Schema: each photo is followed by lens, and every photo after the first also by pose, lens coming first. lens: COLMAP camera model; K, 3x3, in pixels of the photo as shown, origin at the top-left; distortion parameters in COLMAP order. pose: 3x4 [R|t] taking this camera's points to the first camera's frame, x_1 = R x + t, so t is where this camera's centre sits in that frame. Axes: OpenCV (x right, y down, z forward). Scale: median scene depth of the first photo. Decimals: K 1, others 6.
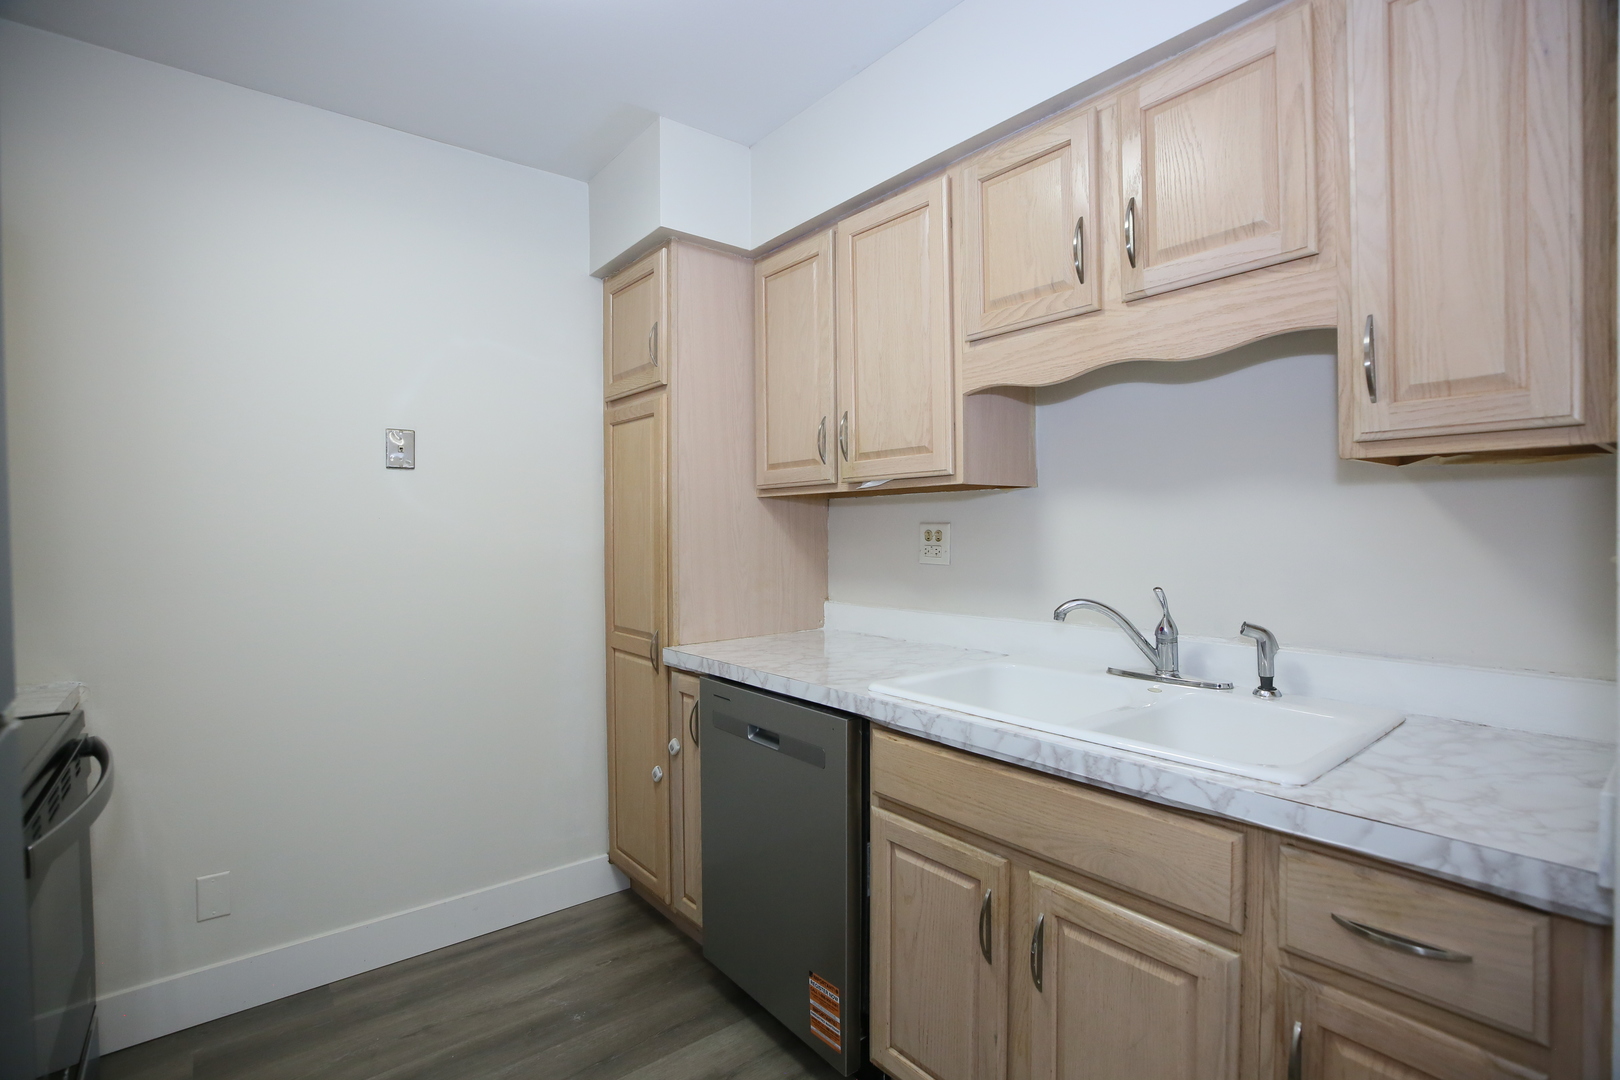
lens RADIAL K [[771.0, 0, 810.0], [0, 771.0, 540.0], [0, 0, 1]] dist [-0.001998, -0.000067]
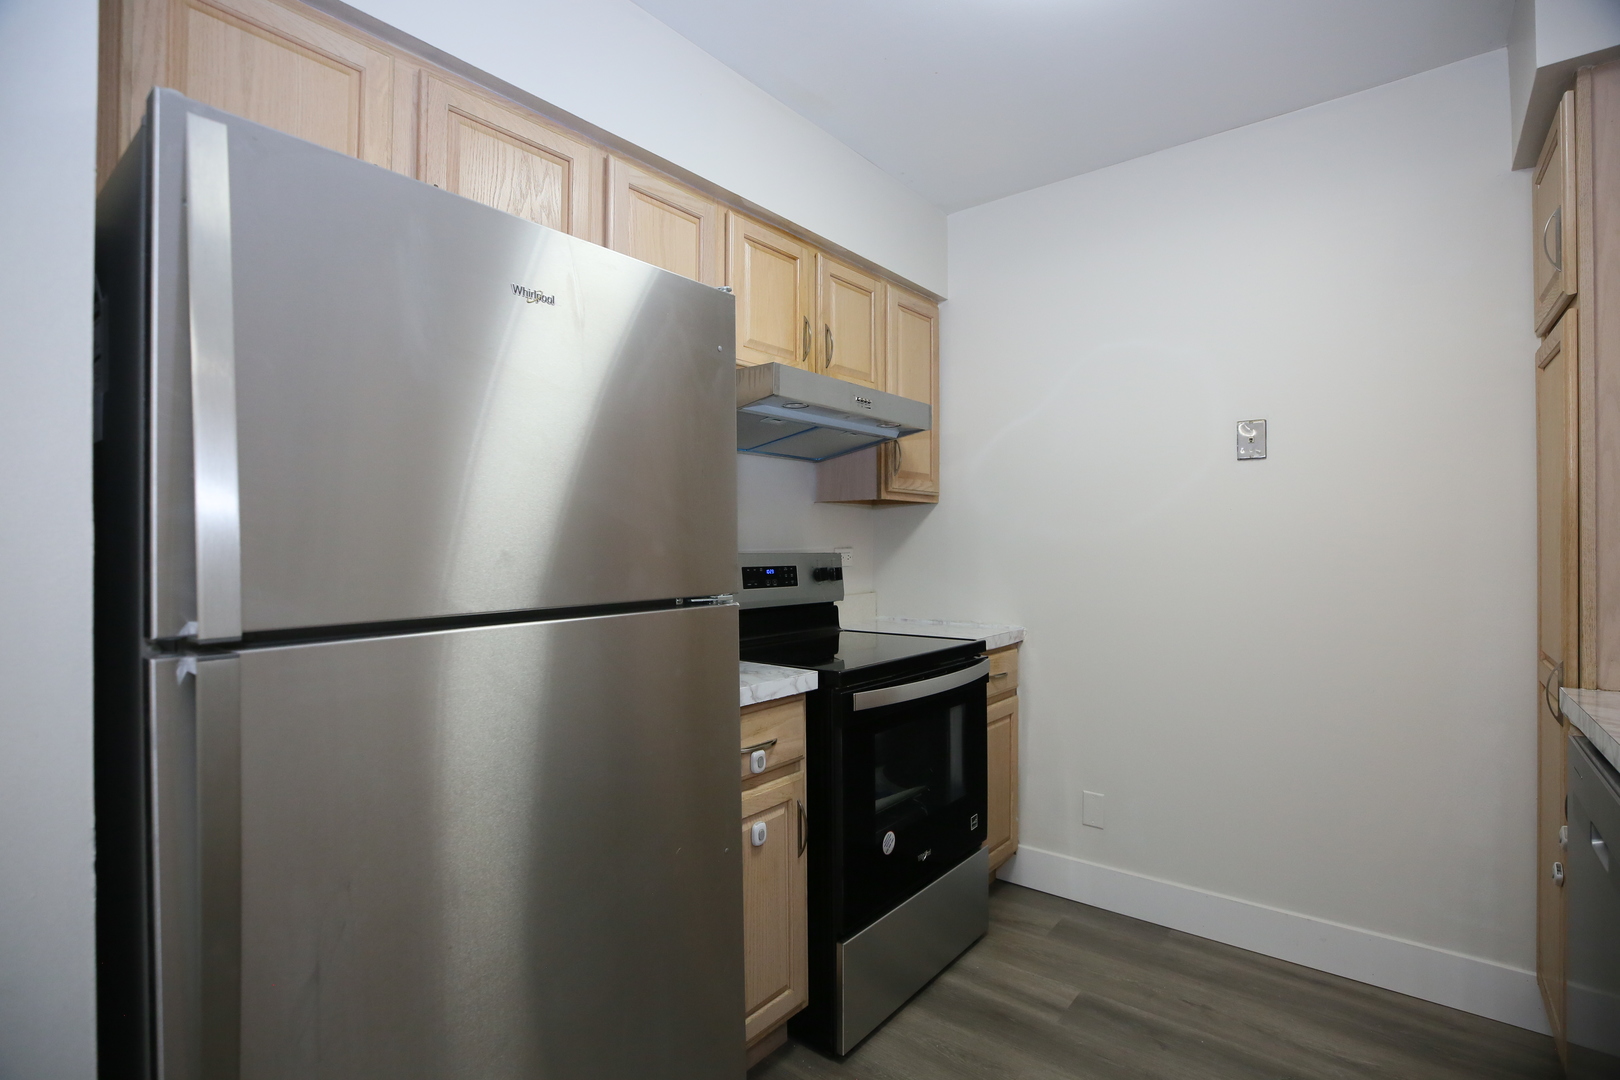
lens RADIAL K [[775.3, 0, 810.0], [0, 775.3, 540.0], [0, 0, 1]] dist [-0.000074, 0.000055]
pose [[0.231627, 0.004900, -0.972792, 0.318189], [-0.008496, 0.999959, 0.003014, 0.013485], [0.972767, 0.007567, 0.231660, 0.208874]]
